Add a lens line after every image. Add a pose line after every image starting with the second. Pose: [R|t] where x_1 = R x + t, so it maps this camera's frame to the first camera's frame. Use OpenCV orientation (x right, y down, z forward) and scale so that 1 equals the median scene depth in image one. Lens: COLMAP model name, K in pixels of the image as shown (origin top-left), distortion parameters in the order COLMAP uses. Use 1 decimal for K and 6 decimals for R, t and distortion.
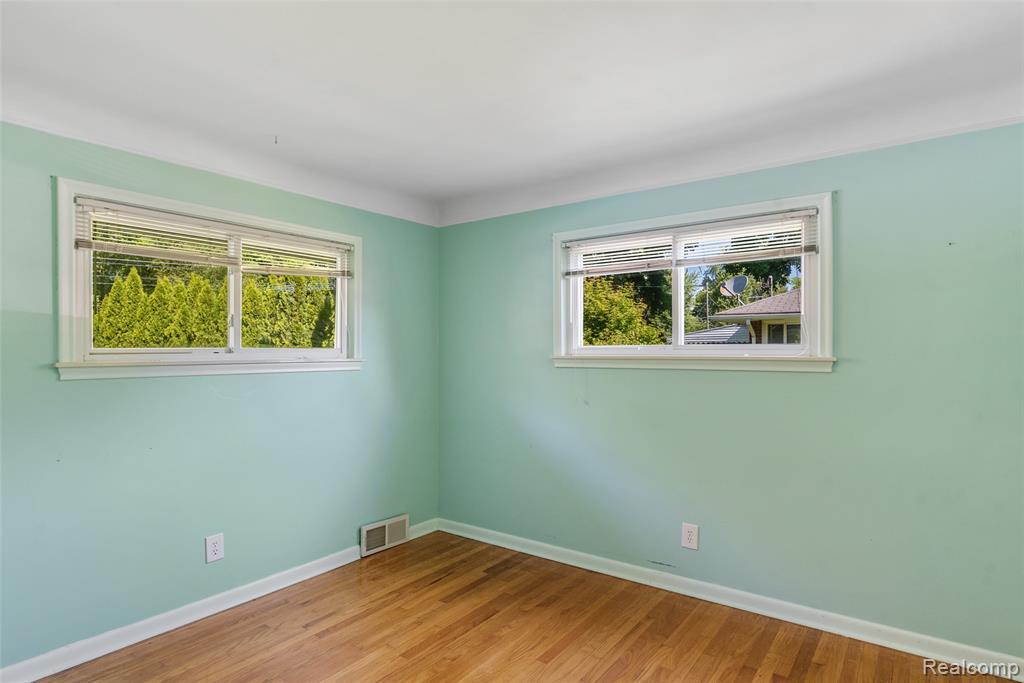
lens RADIAL K [[543.9, 0, 506.5], [0, 543.9, 343.2], [0, 0, 1]] dist [-0.002052, -0.000144]
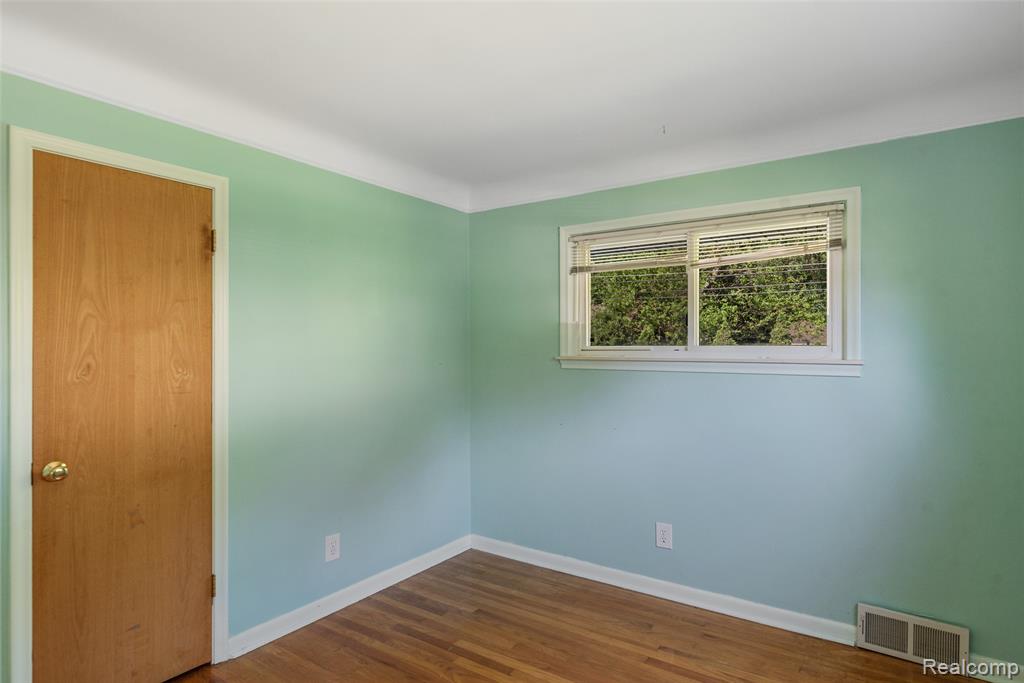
lens RADIAL K [[543.9, 0, 506.5], [0, 543.9, 343.2], [0, 0, 1]] dist [-0.002052, -0.000144]
pose [[0.067871, -0.004976, -0.997682, 0.489337], [0.009920, 0.999941, -0.004313, 0.005215], [0.997645, -0.009605, 0.067917, 0.622256]]
